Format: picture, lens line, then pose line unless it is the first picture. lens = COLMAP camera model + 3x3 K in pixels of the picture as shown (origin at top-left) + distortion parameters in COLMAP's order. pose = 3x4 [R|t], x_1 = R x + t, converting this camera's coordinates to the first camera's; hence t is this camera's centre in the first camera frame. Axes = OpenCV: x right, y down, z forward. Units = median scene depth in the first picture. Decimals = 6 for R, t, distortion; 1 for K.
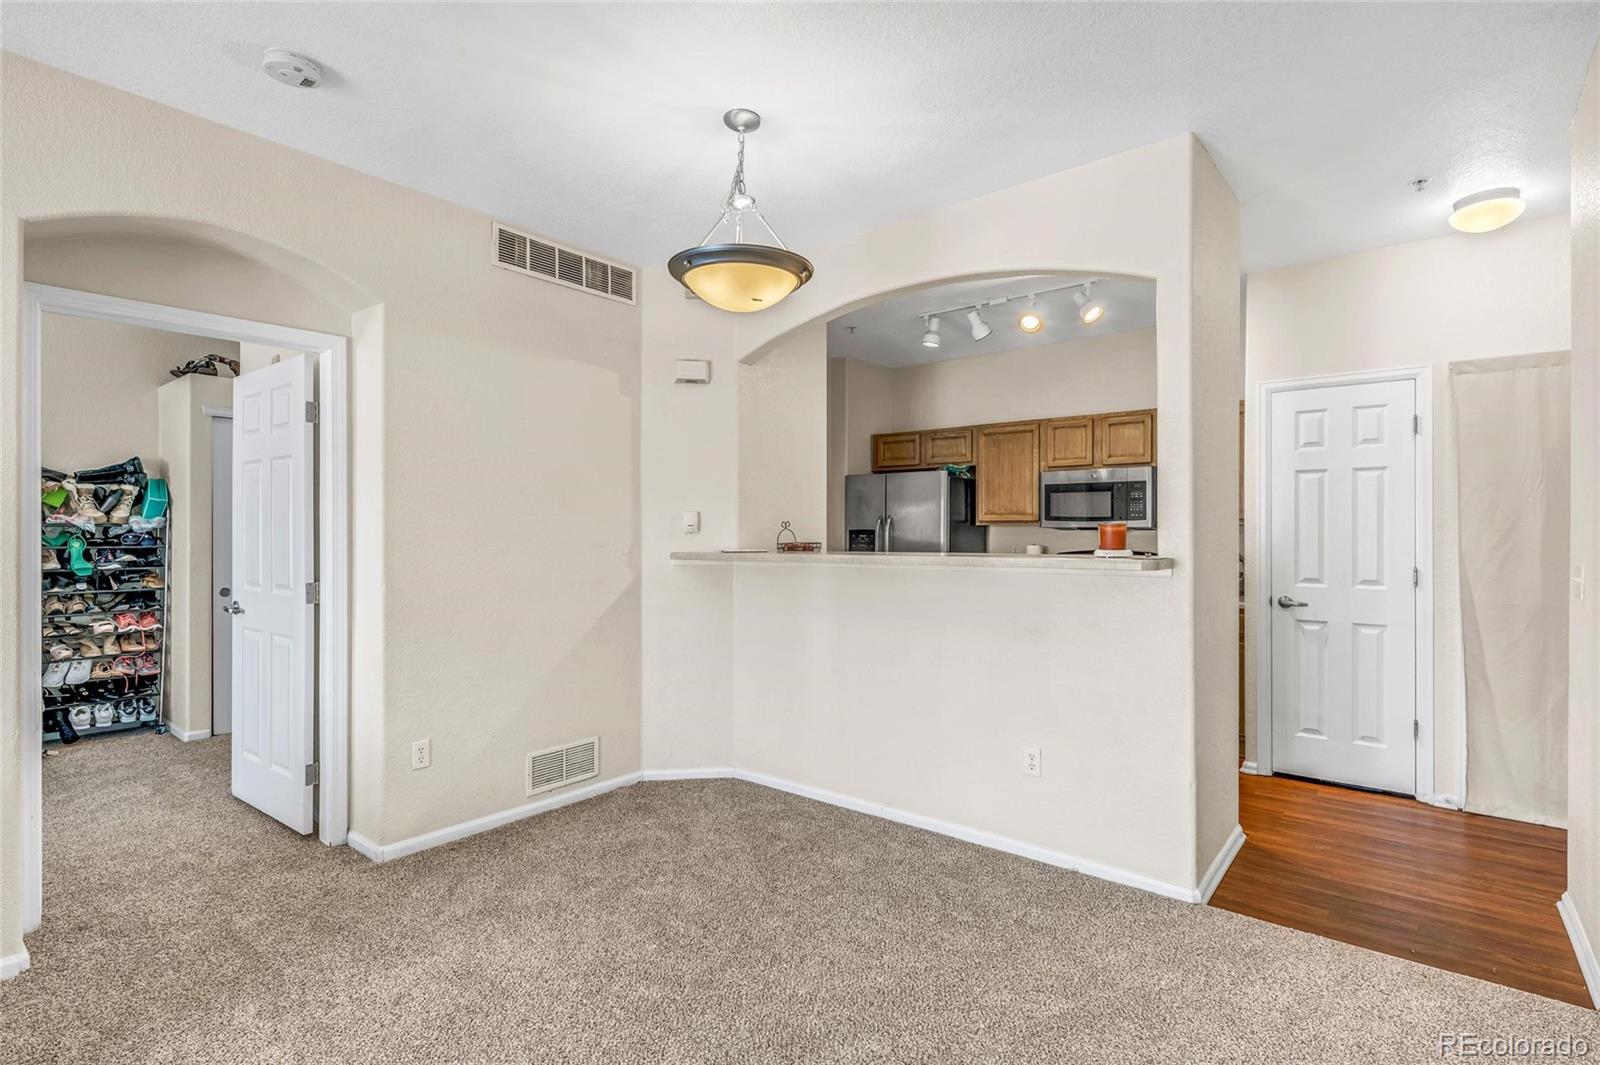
lens RADIAL K [[808.9, 0, 796.1], [0, 808.9, 536.0], [0, 0, 1]] dist [0.014220, -0.001729]
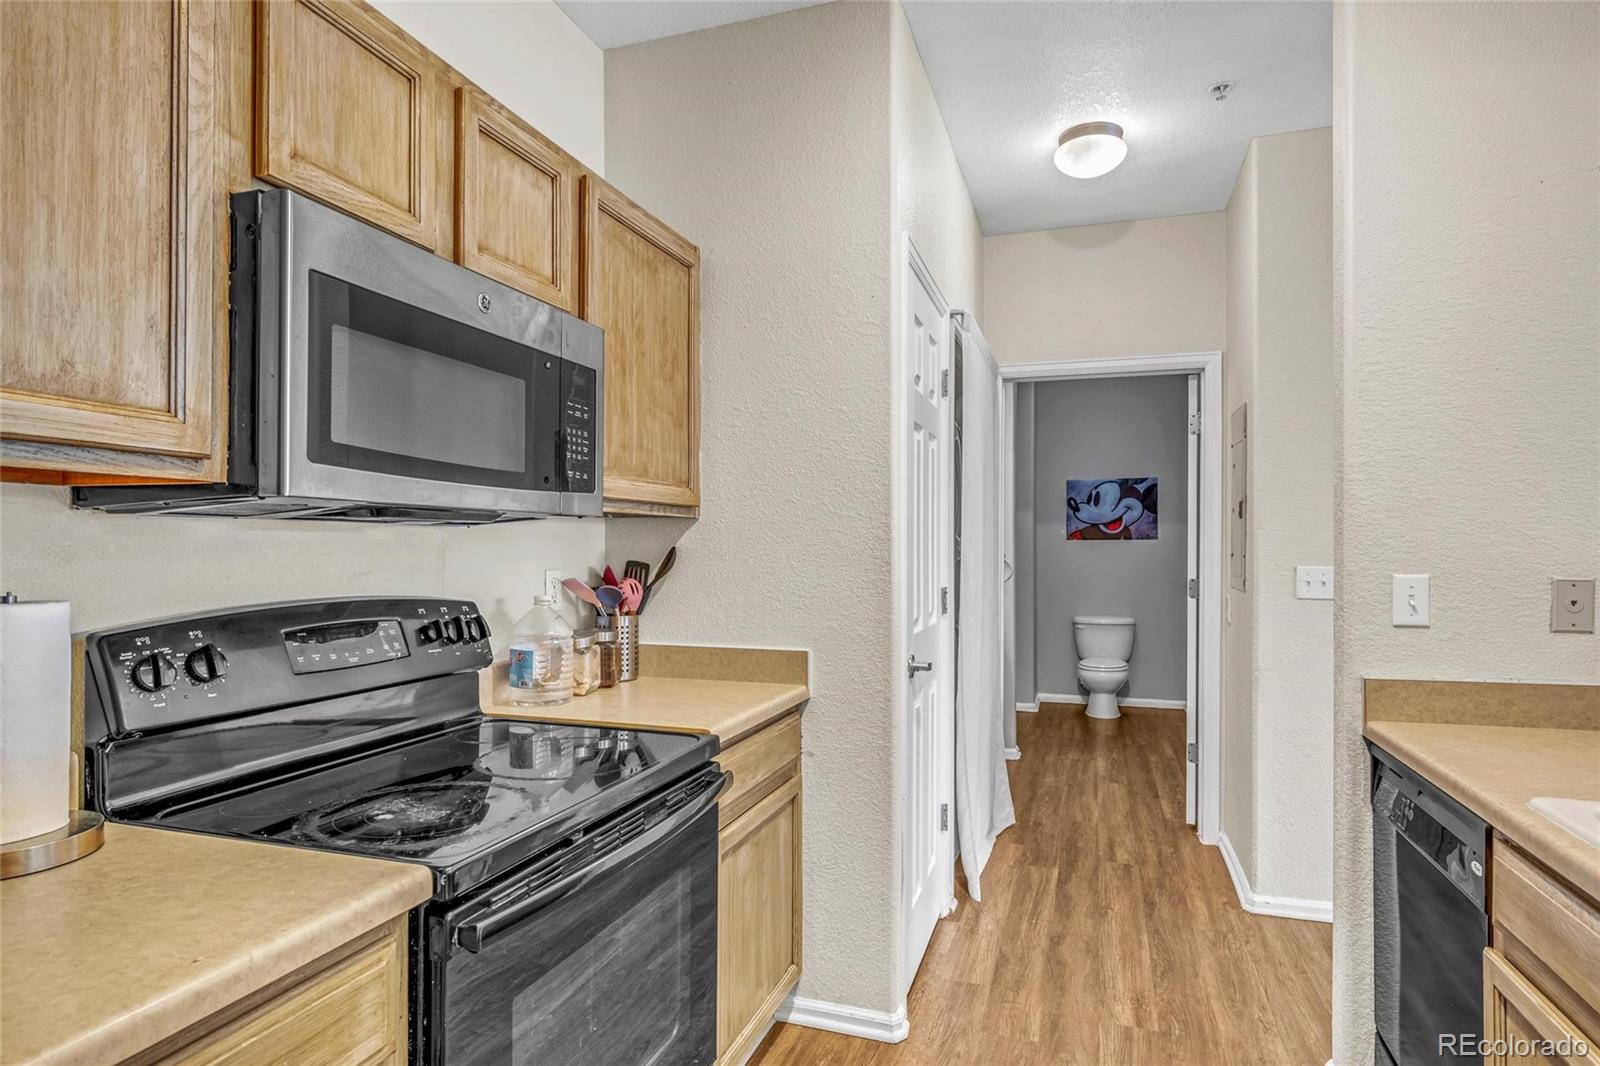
lens RADIAL K [[866.9, 0, 805.4], [0, 866.9, 543.8], [0, 0, 1]] dist [0.002345, -0.000487]
pose [[-0.345205, 0.010467, 0.938469, 0.100677], [0.002535, 0.999945, -0.010221, 0.009952], [-0.938524, -0.001149, -0.345212, 1.416387]]
